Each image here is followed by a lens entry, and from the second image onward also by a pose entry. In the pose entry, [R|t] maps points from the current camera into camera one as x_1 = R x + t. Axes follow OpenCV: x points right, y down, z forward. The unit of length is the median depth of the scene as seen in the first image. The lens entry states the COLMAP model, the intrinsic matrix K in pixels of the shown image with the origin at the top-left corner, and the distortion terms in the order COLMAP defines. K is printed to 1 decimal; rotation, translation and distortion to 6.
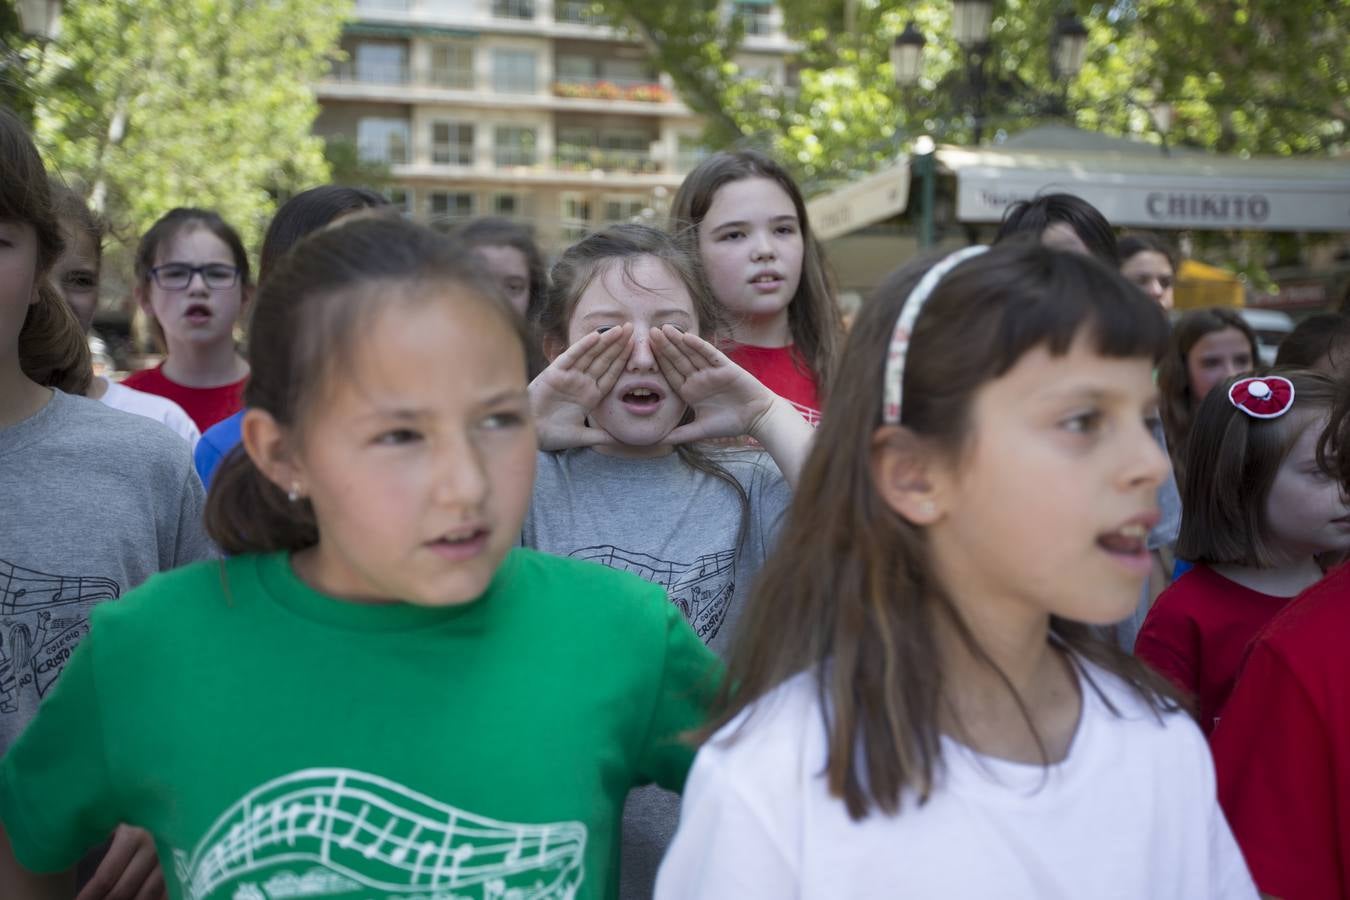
lens RADIAL K [[1276.8, 0, 671.7], [0, 1276.8, 414.9], [0, 0, 1]] dist [0.074084, 0.000000]
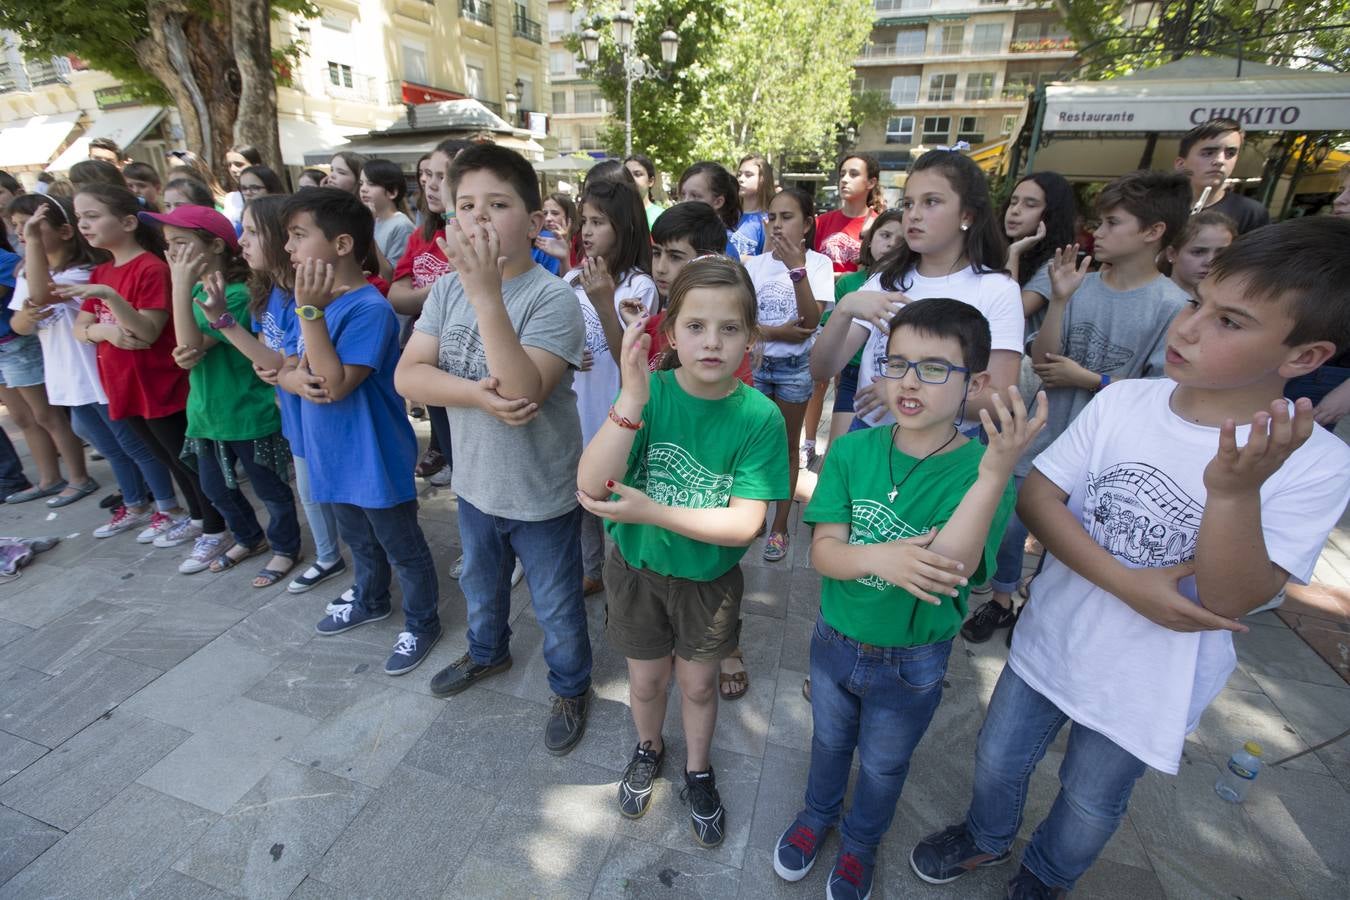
lens RADIAL K [[604.1, 0, 677.7], [0, 604.1, 447.5], [0, 0, 1]] dist [-0.031315, 0.004750]
pose [[0.827250, 0.219893, -0.517015, 0.092804], [-0.040202, 0.941036, 0.335909, -0.001266], [0.560394, -0.257095, 0.787312, 0.005155]]
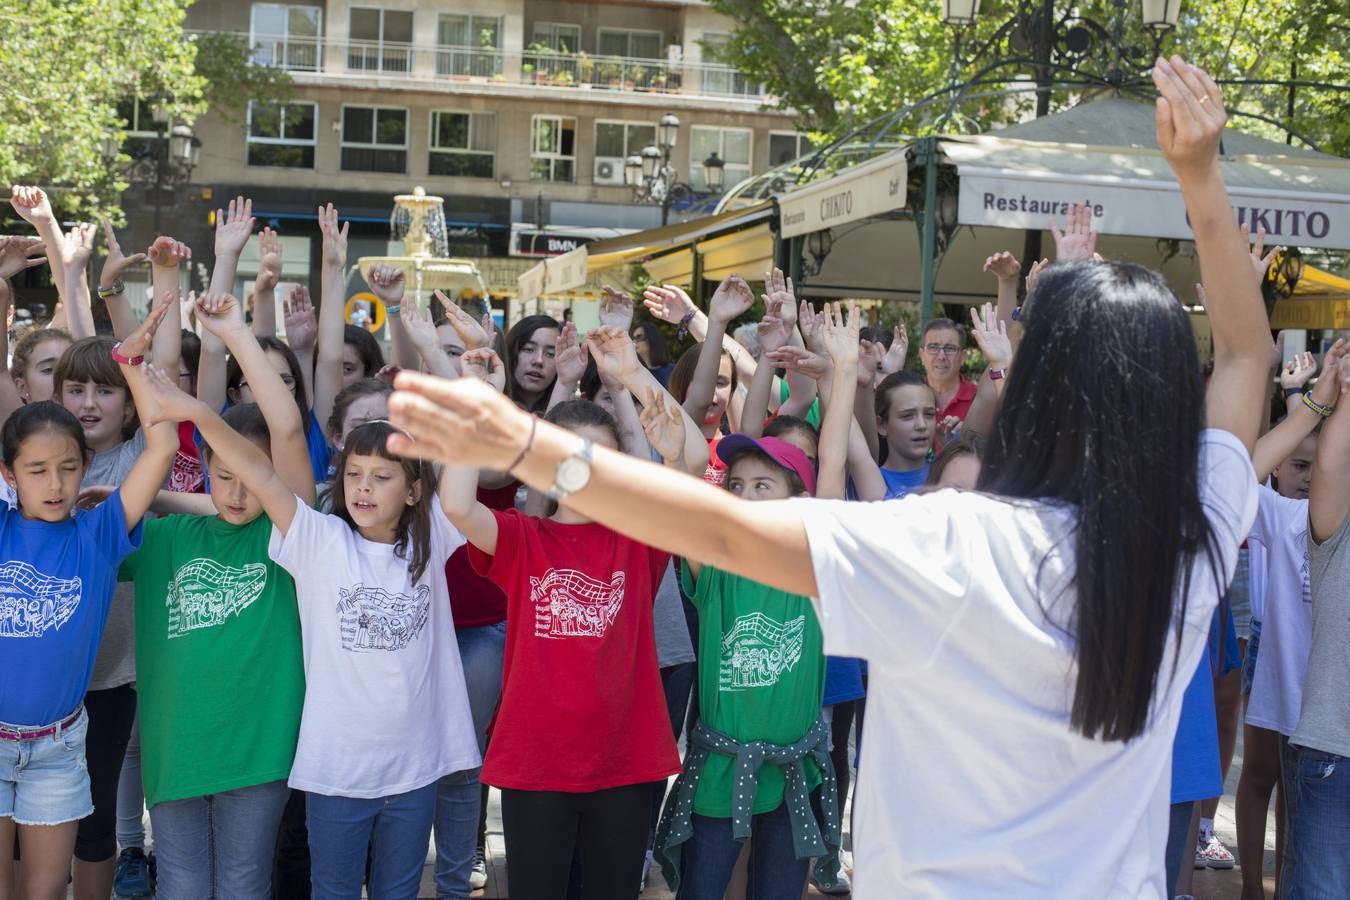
lens RADIAL K [[1966.0, 0, 676.2], [0, 1966.0, 449.3], [0, 0, 1]] dist [-0.108907, 0.000000]
pose [[0.999278, 0.034455, -0.016007, 0.020487], [-0.034359, 0.999390, 0.006180, -0.002322], [0.016210, -0.005626, 0.999853, -0.079561]]
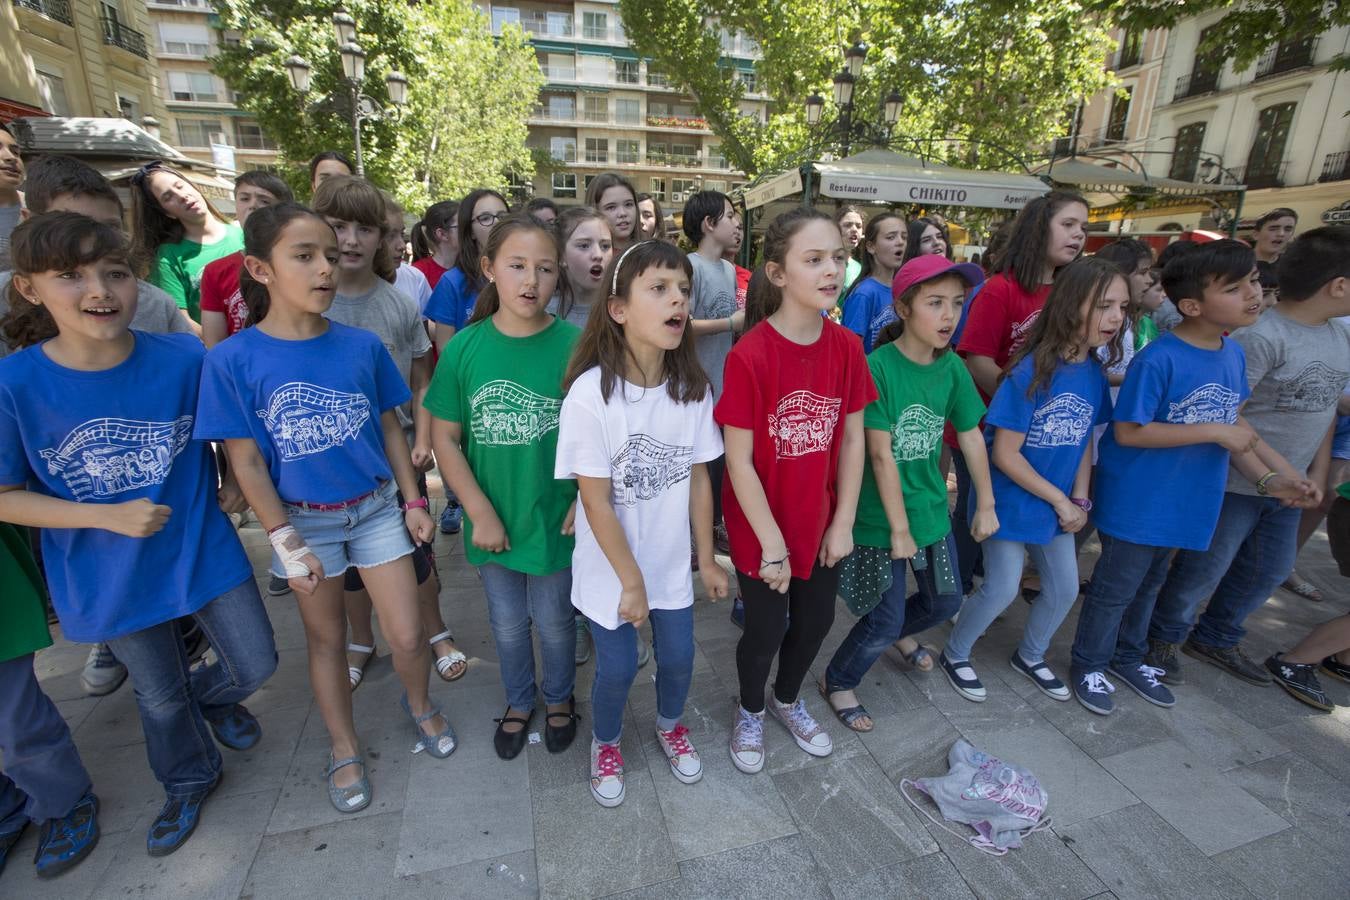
lens RADIAL K [[610.7, 0, 677.9], [0, 610.7, 441.5], [0, 0, 1]] dist [-0.039495, 0.011097]
pose [[0.998703, 0.029970, -0.041160, 0.011094], [-0.019198, 0.970391, 0.240777, -0.000693], [0.047157, -0.239675, 0.969707, -0.018819]]
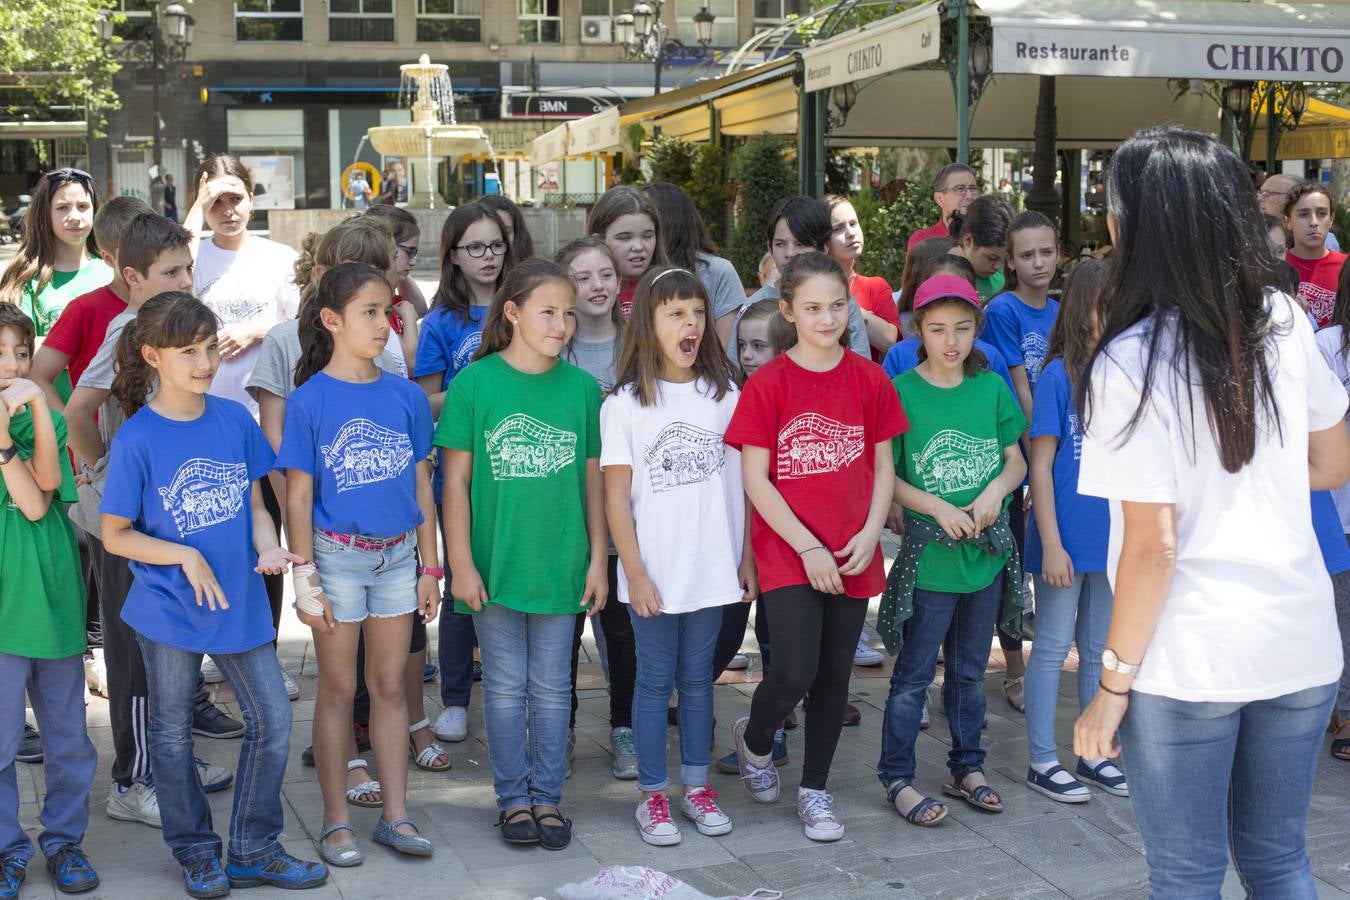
lens RADIAL K [[1966.0, 0, 663.2], [0, 1966.0, 442.1], [0, 0, 1]] dist [-0.108907, 0.000000]
pose [[0.999882, -0.008745, -0.012627, 0.005340], [0.009676, 0.997088, 0.075637, -0.001167], [0.011929, -0.075751, 0.997055, -0.101811]]
